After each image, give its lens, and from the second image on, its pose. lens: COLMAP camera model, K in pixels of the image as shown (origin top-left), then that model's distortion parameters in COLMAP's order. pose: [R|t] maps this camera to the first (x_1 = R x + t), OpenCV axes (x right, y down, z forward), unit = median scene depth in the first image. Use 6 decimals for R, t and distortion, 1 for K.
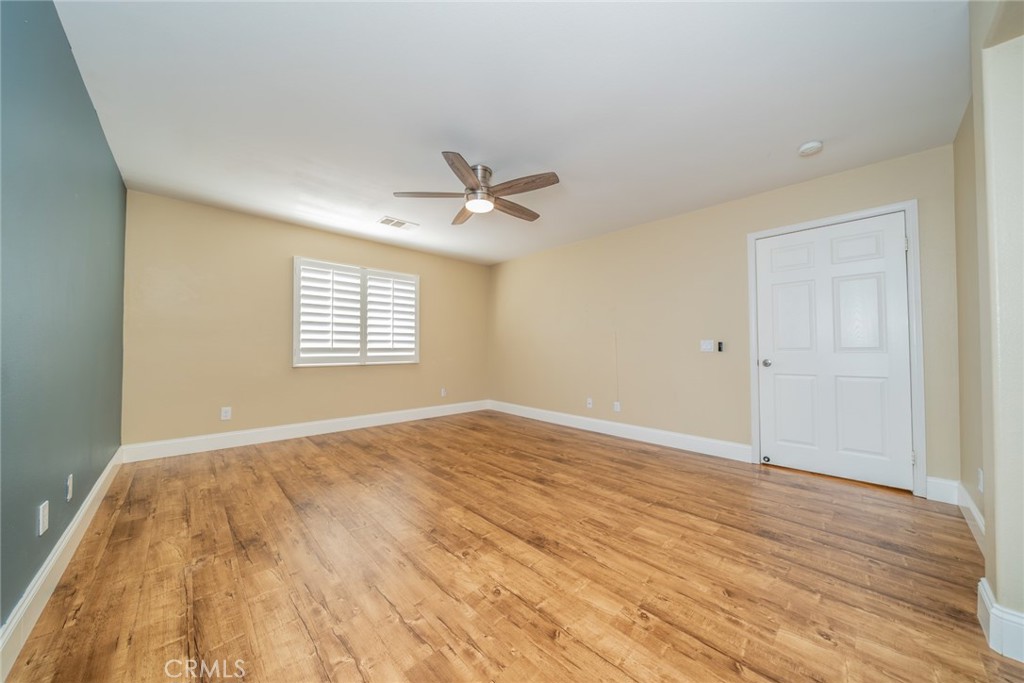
lens RADIAL K [[346.6, 0, 508.7], [0, 346.6, 345.5], [0, 0, 1]] dist [-0.002220, 0.000301]
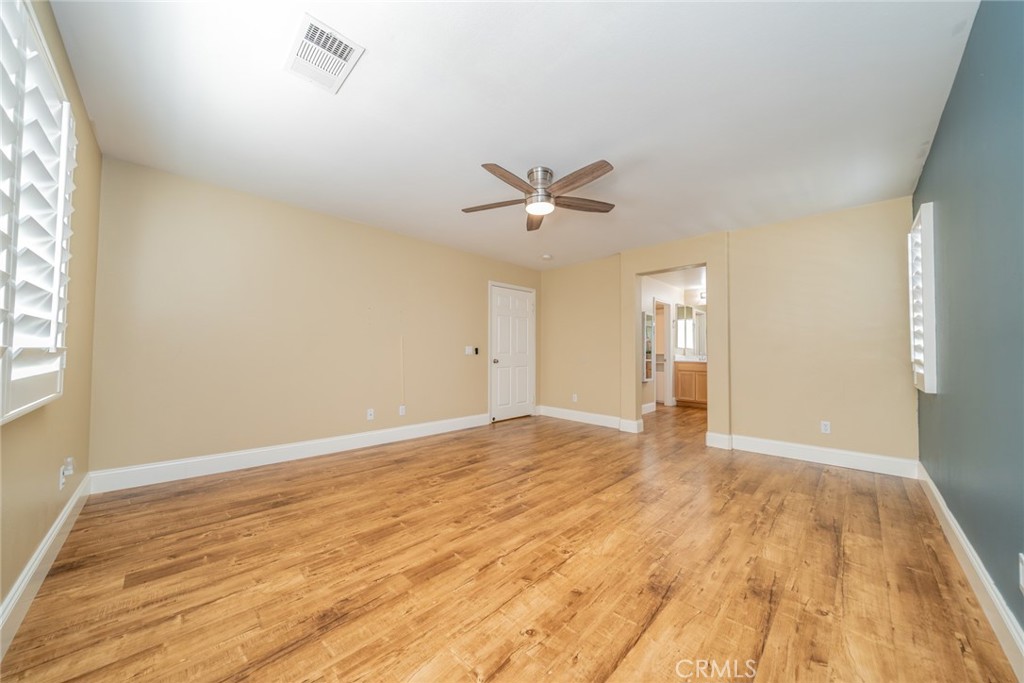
lens RADIAL K [[346.6, 0, 513.6], [0, 346.6, 342.4], [0, 0, 1]] dist [-0.002220, 0.000301]
pose [[-0.033944, 0.028352, 0.999022, -1.077204], [-0.018159, 0.999415, -0.028981, 0.008483], [-0.999259, -0.019125, -0.033409, 1.120385]]
